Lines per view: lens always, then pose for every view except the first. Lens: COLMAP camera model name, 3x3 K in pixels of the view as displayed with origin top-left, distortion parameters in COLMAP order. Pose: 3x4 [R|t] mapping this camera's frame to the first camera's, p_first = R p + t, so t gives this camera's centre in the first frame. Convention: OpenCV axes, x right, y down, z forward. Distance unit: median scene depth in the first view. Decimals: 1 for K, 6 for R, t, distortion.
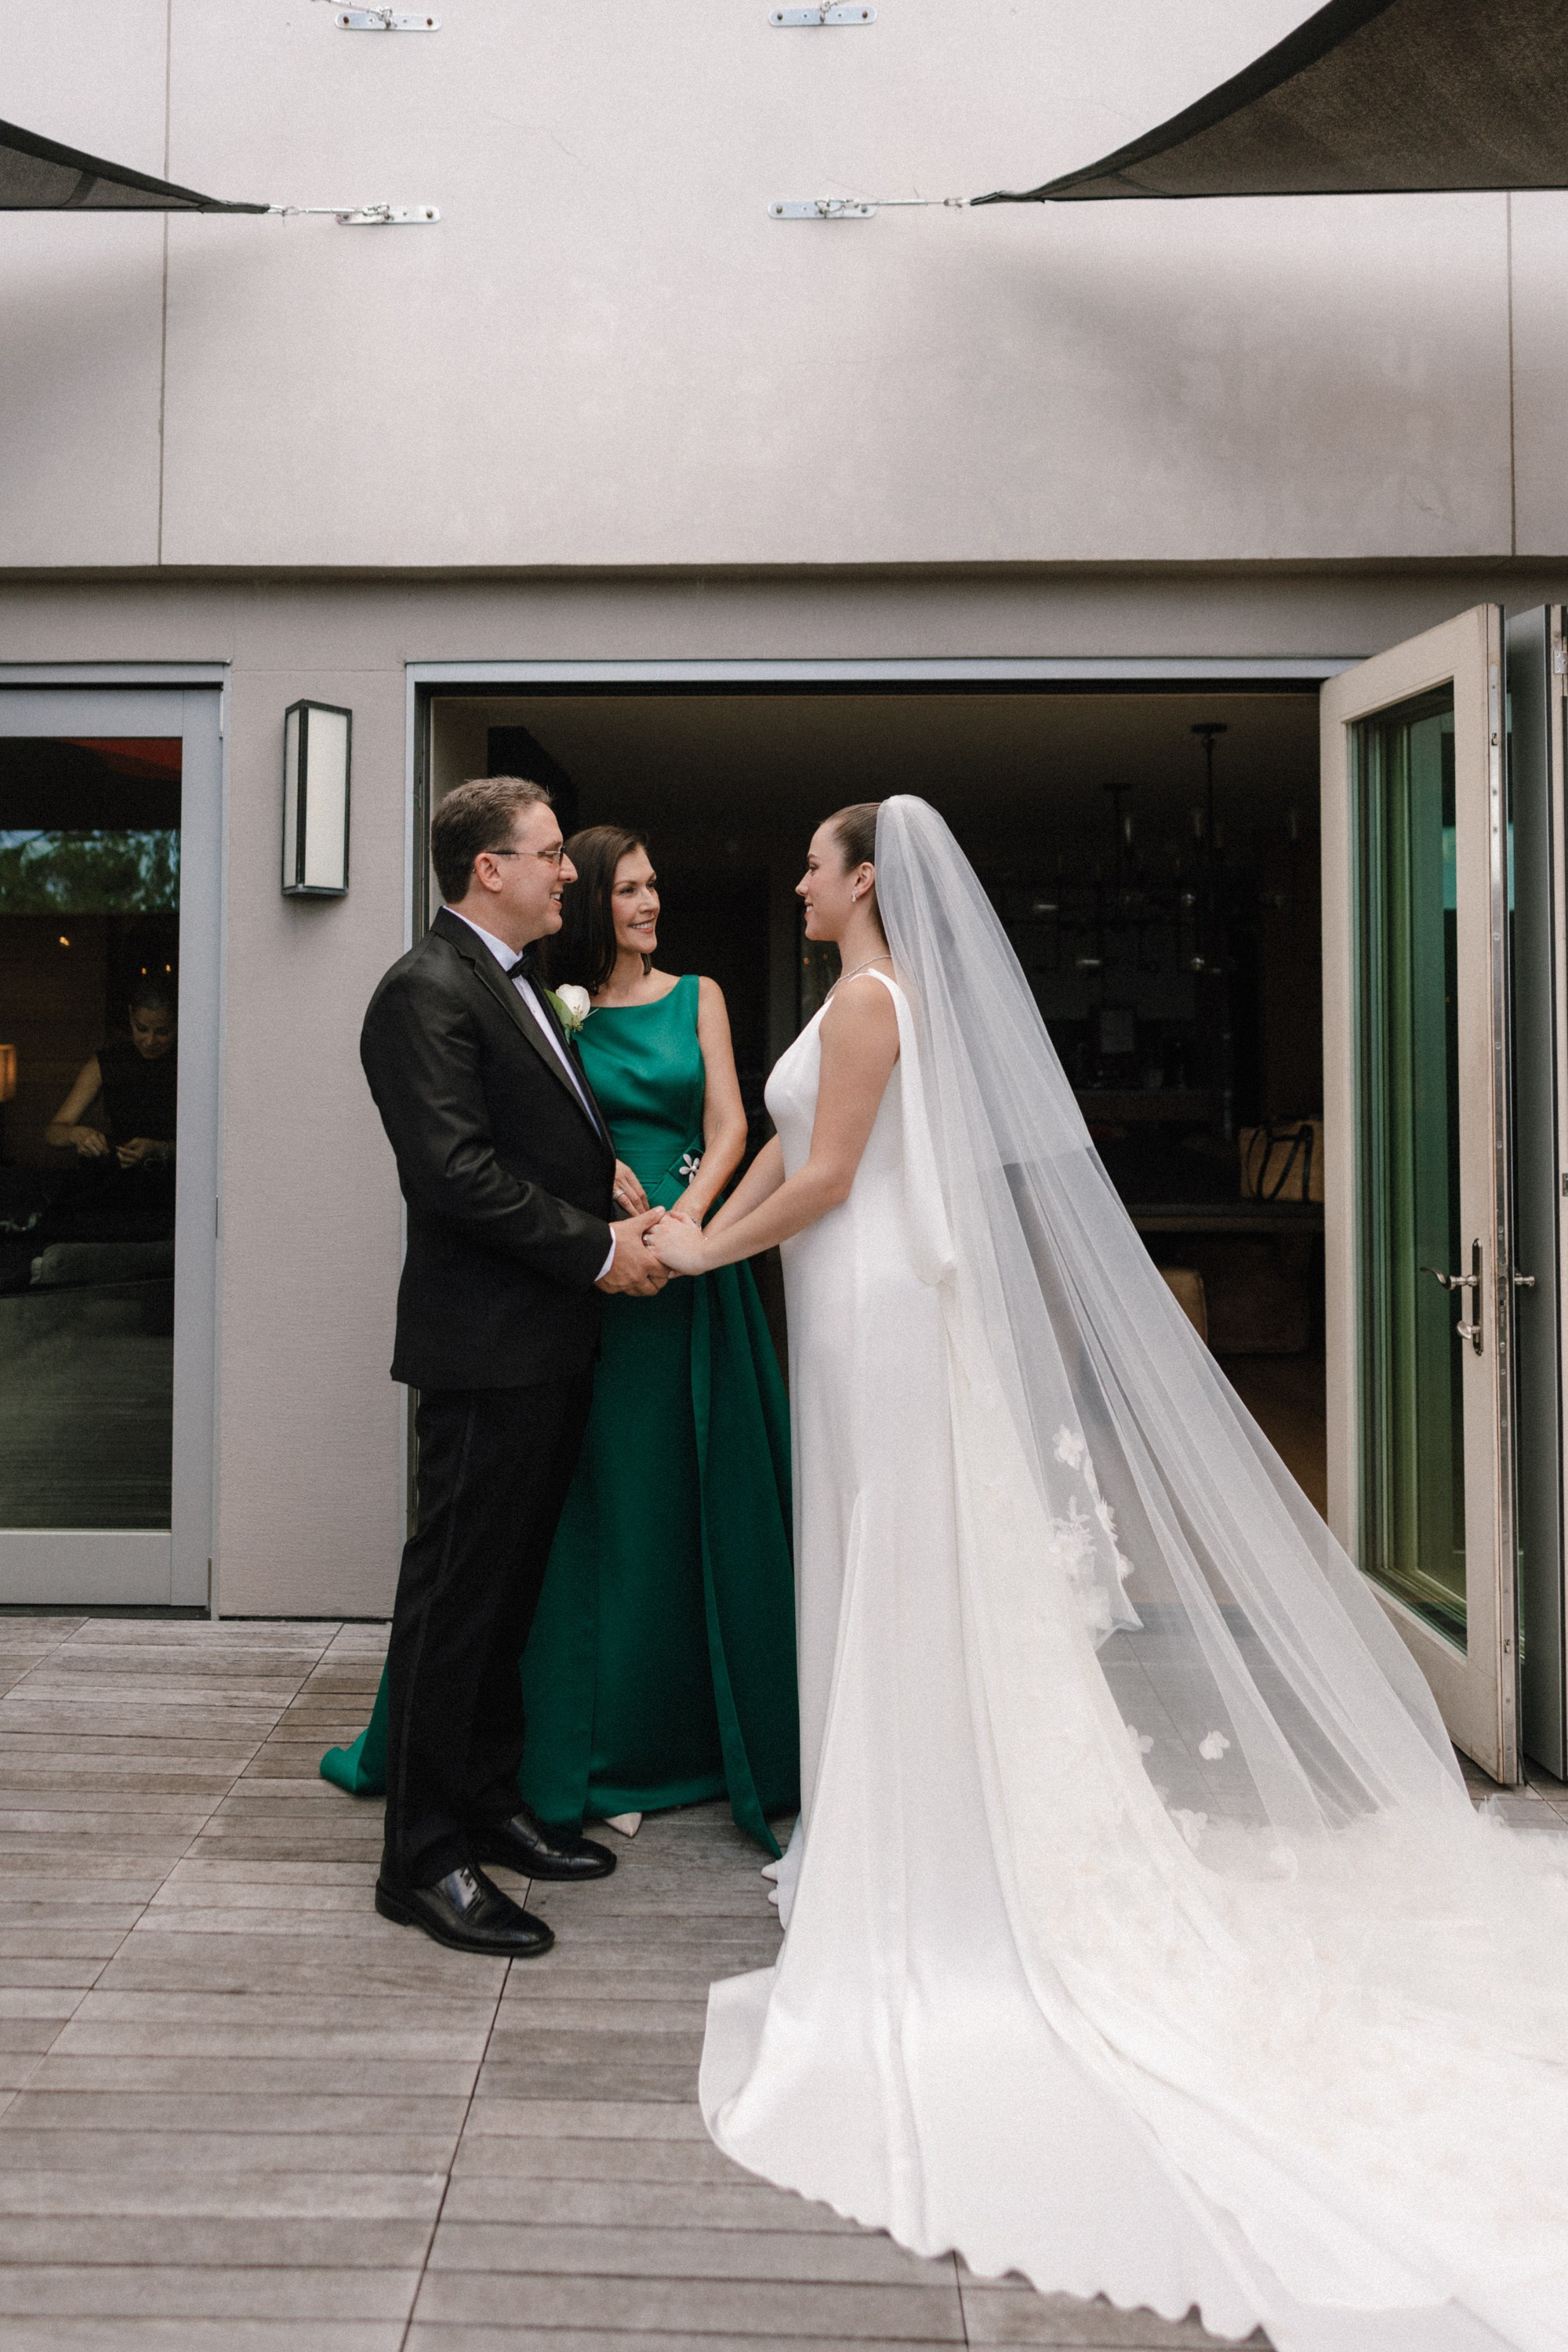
lens RADIAL K [[1623.0, 0, 795.0], [0, 1623.0, 966.5], [0, 0, 1]] dist [0.007499, -0.002075]
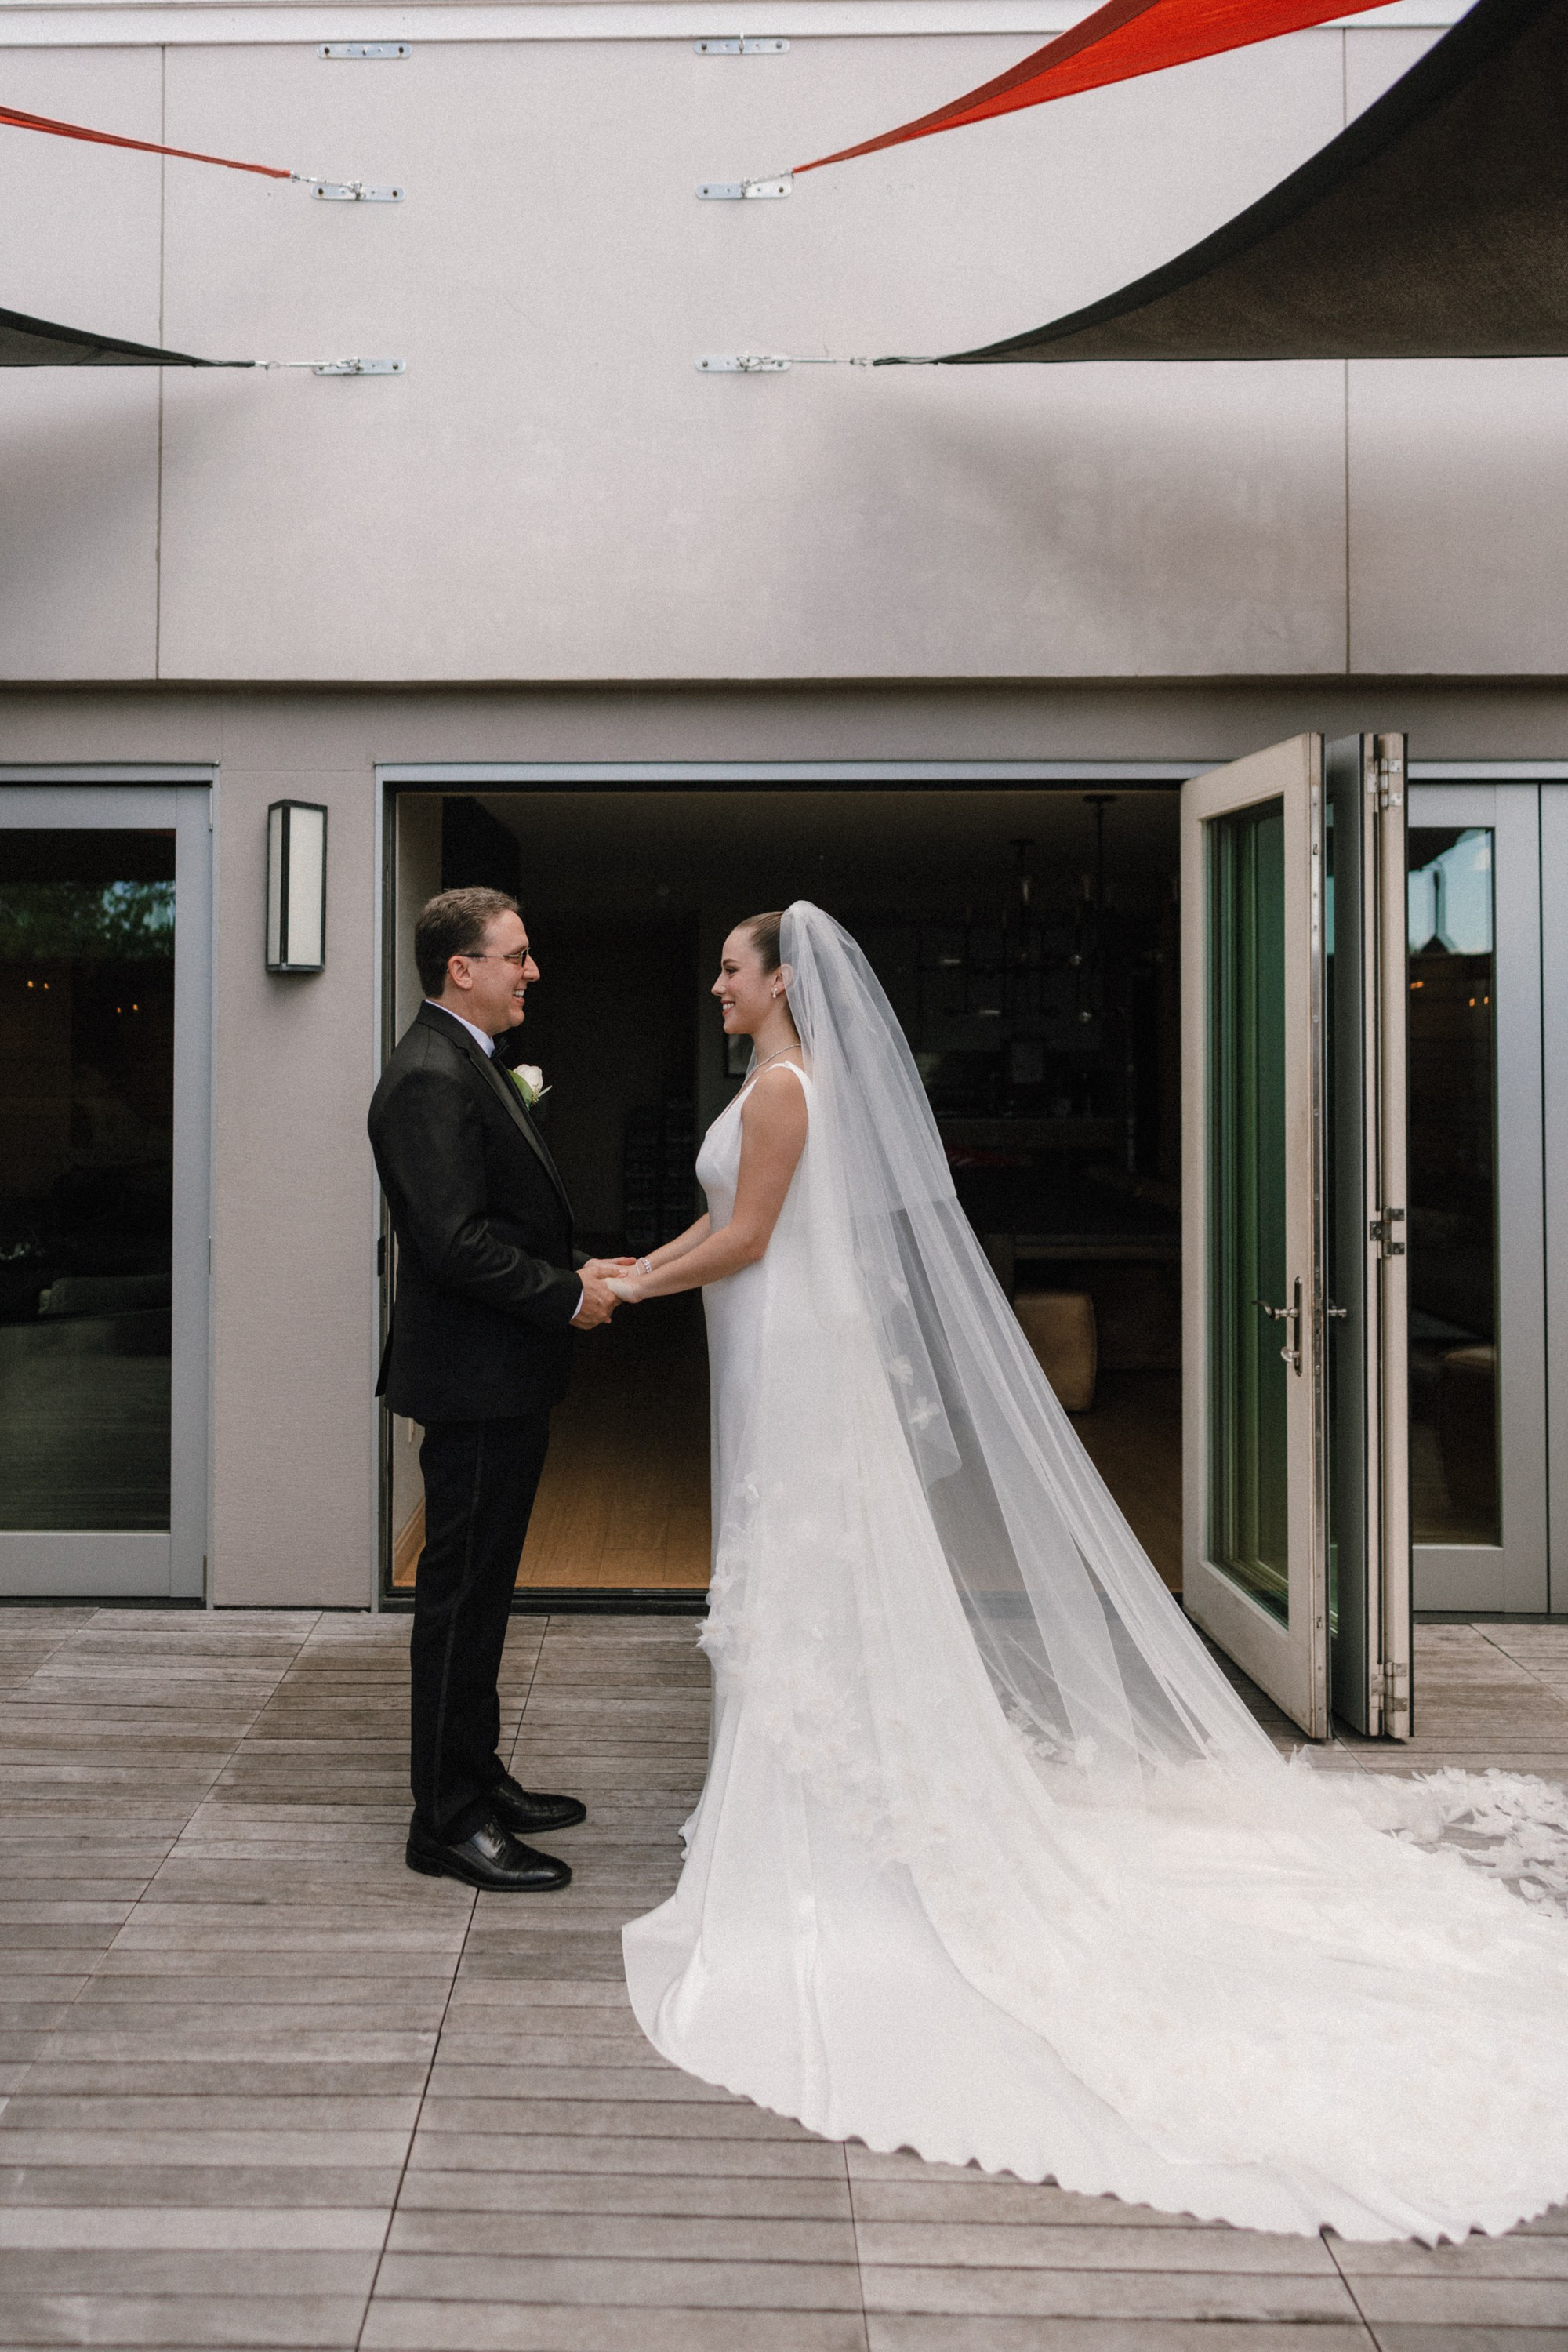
lens RADIAL K [[1693.7, 0, 742.7], [0, 1693.7, 967.7], [0, 0, 1]] dist [0.005309, -0.001329]
pose [[0.999981, -0.000658, 0.006064, 0.011939], [0.000612, 0.999972, 0.007521, -0.073721], [-0.006069, -0.007518, 0.999953, -0.245090]]
